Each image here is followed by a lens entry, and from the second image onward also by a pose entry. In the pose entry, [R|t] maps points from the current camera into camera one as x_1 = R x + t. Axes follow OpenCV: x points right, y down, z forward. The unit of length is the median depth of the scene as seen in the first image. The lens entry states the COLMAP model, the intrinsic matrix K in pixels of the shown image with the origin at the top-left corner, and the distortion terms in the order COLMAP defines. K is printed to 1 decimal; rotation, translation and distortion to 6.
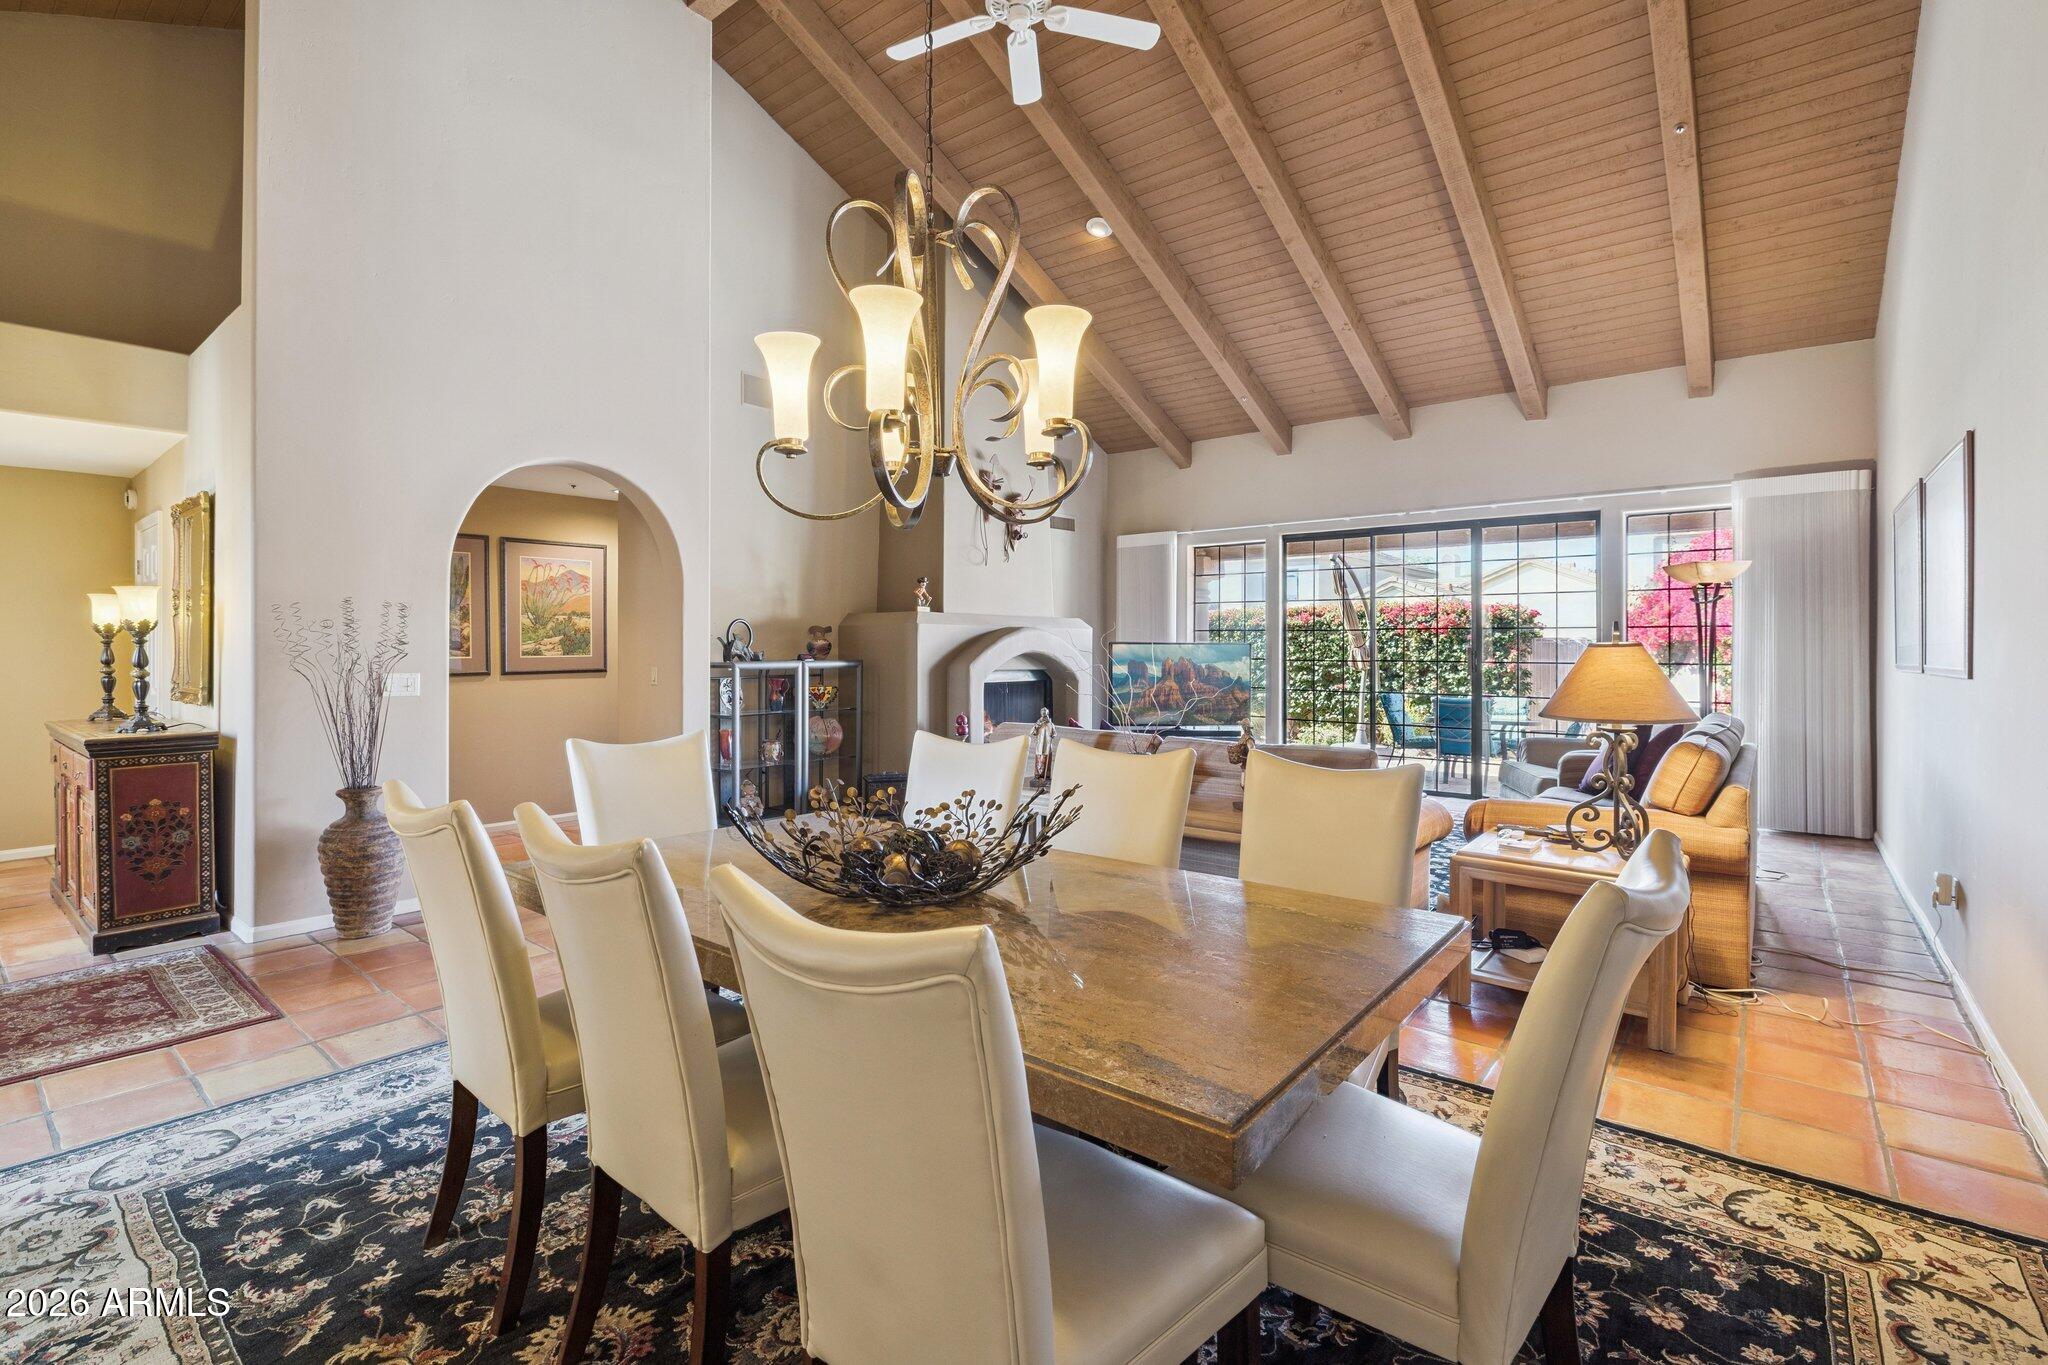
lens RADIAL K [[910.7, 0, 1015.8], [0, 910.7, 646.3], [0, 0, 1]] dist [-0.000546, 0.000518]
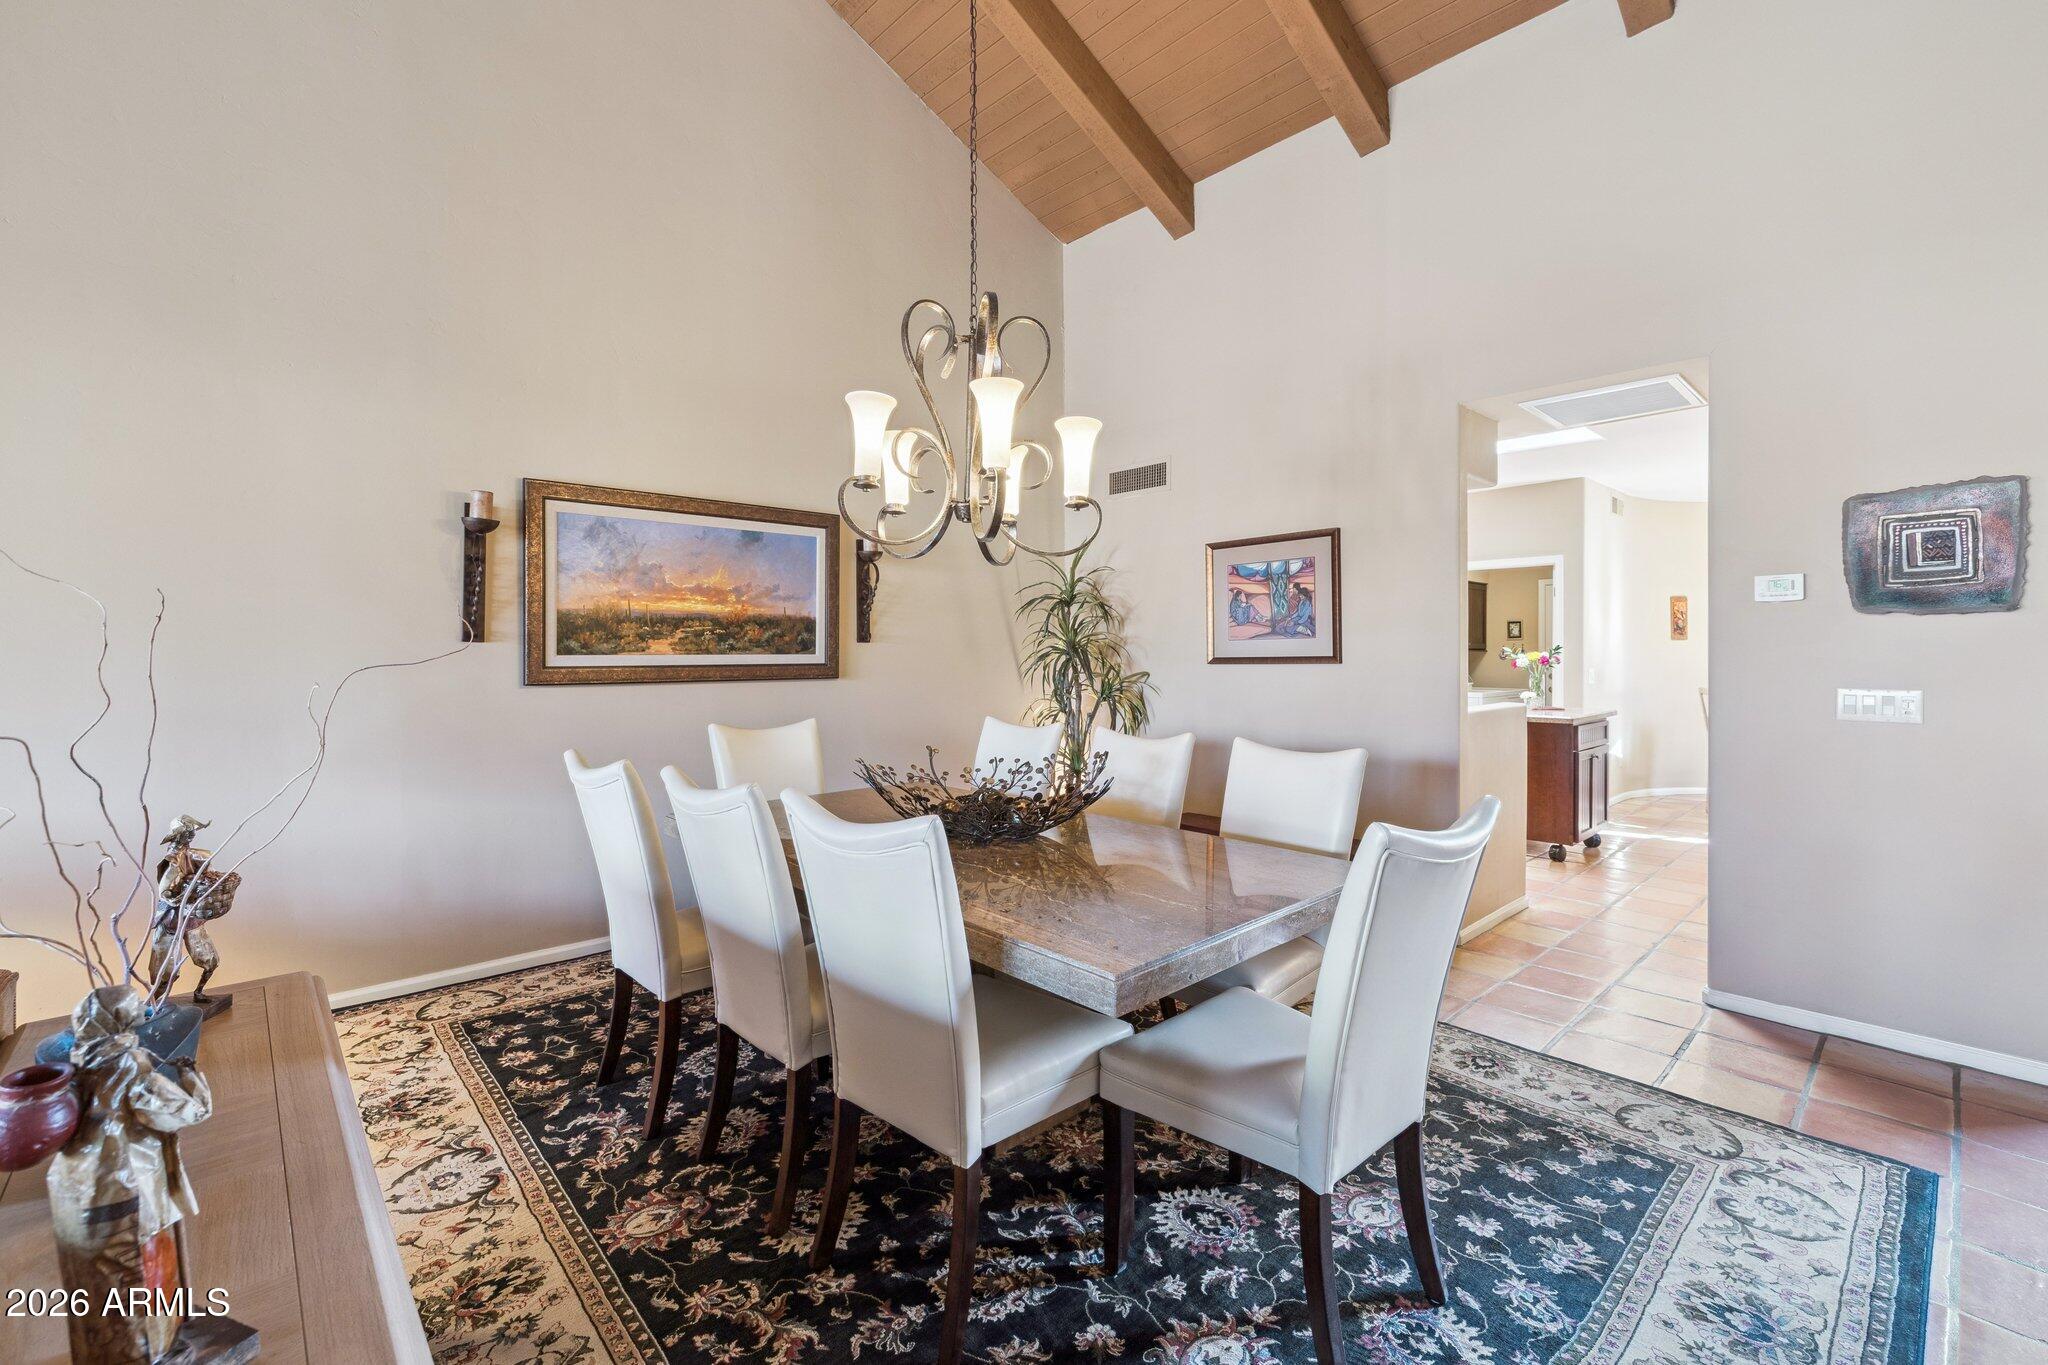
lens RADIAL K [[862.1, 0, 1020.7], [0, 862.1, 655.9], [0, 0, 1]] dist [0.001620, 0.000234]
pose [[-0.989785, -0.000517, 0.142568, -0.330015], [0.000407, 0.999979, 0.006449, -0.002152], [-0.142569, 0.006442, -0.989764, 2.167492]]
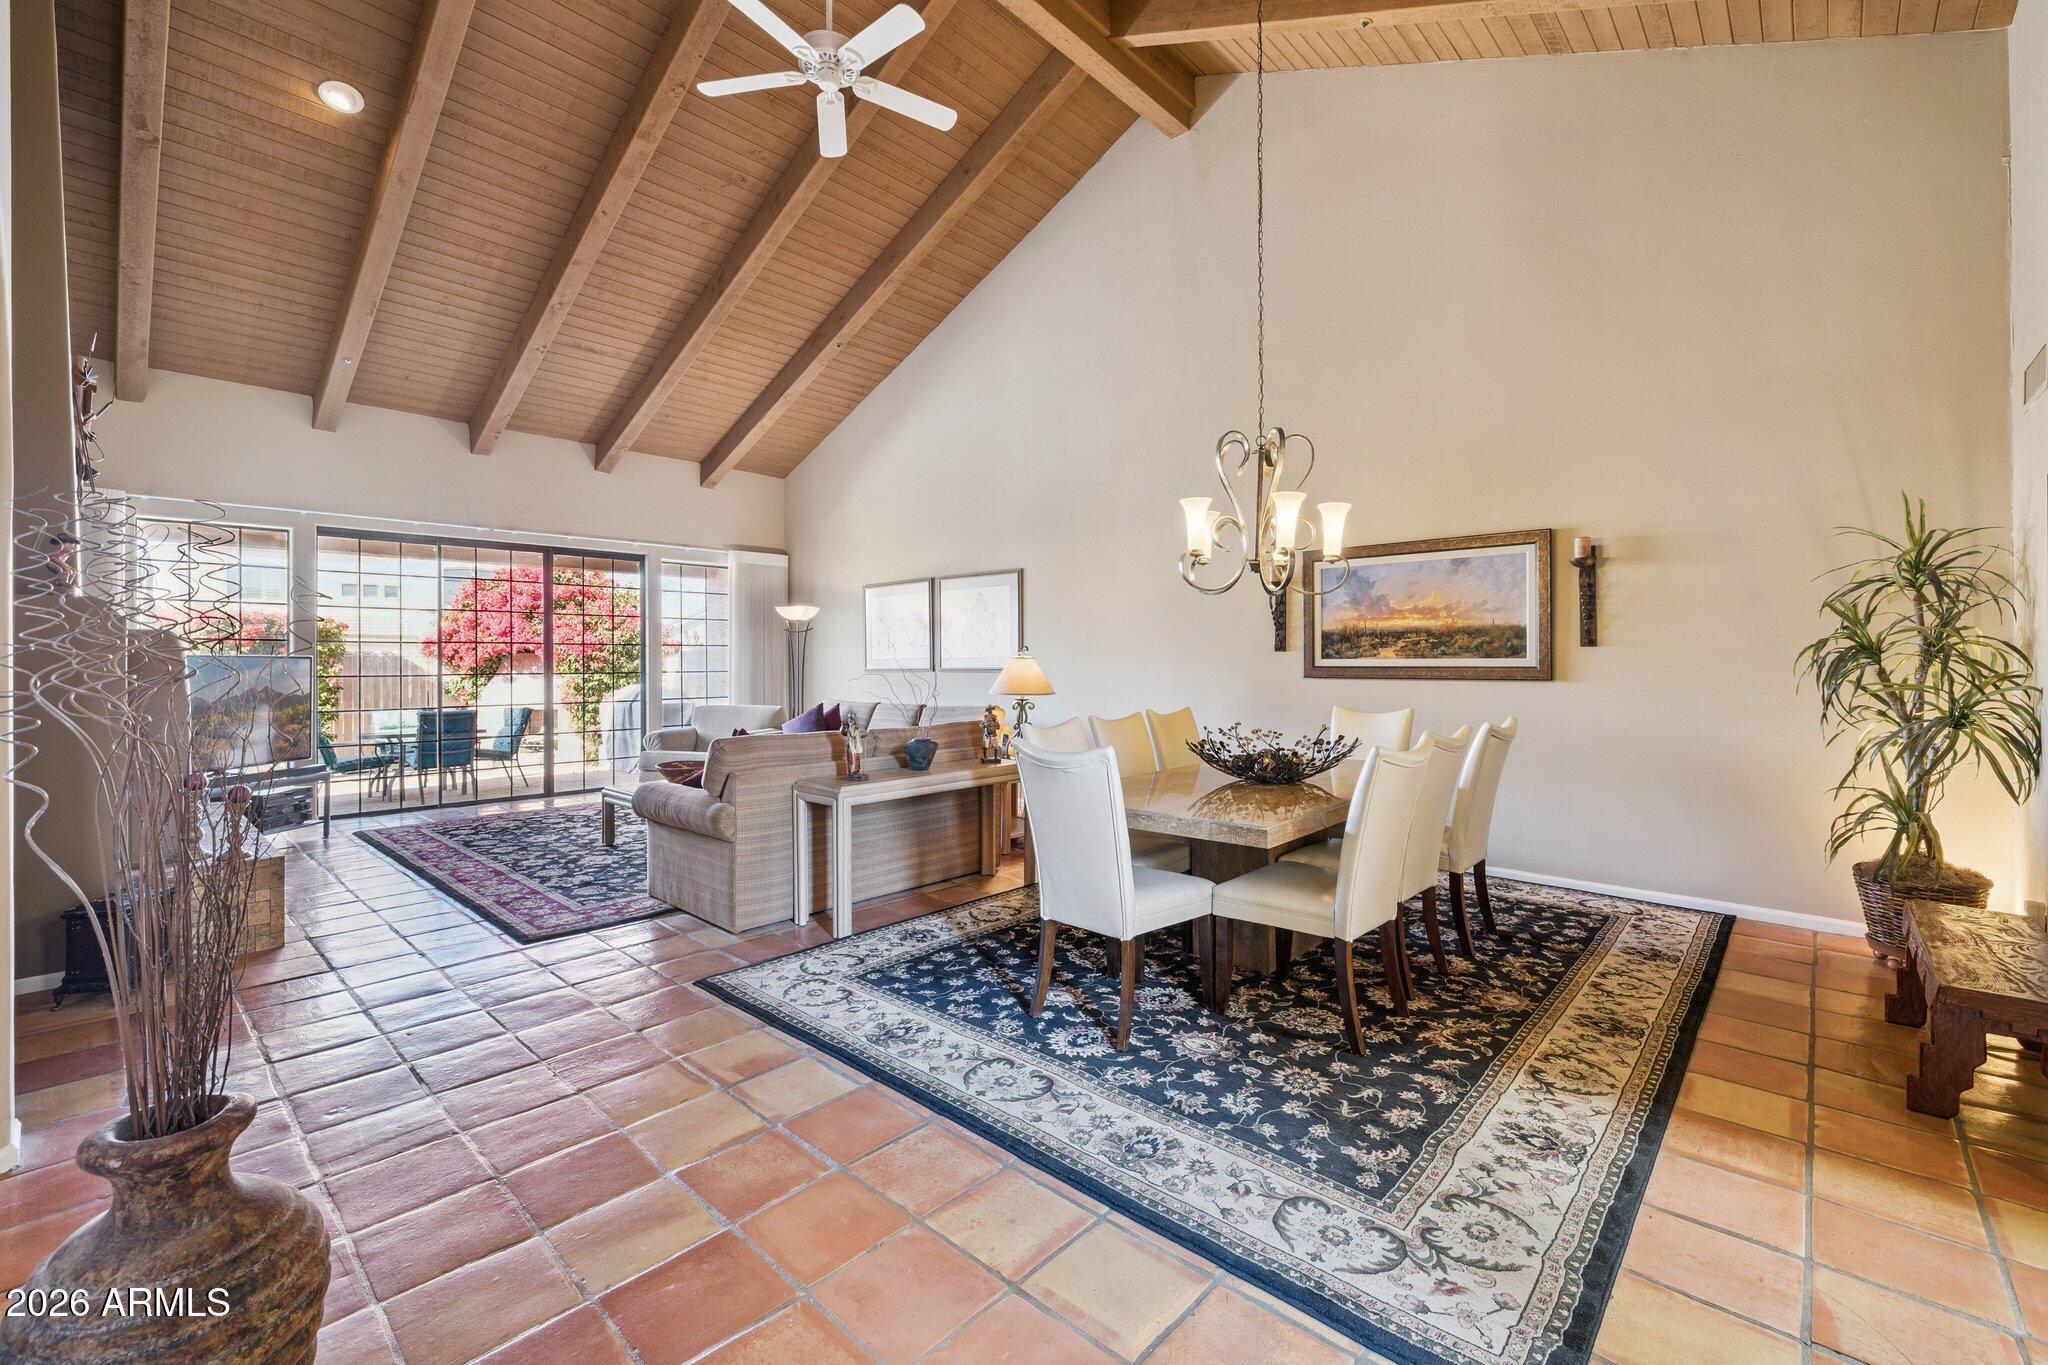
lens RADIAL K [[862.1, 0, 1020.7], [0, 862.1, 655.9], [0, 0, 1]] dist [0.001620, 0.000234]
pose [[0.060705, 0.004232, 0.998147, -1.959738], [0.003007, 0.999986, -0.004423, 0.006723], [-0.998151, 0.003270, 0.060691, 1.374572]]
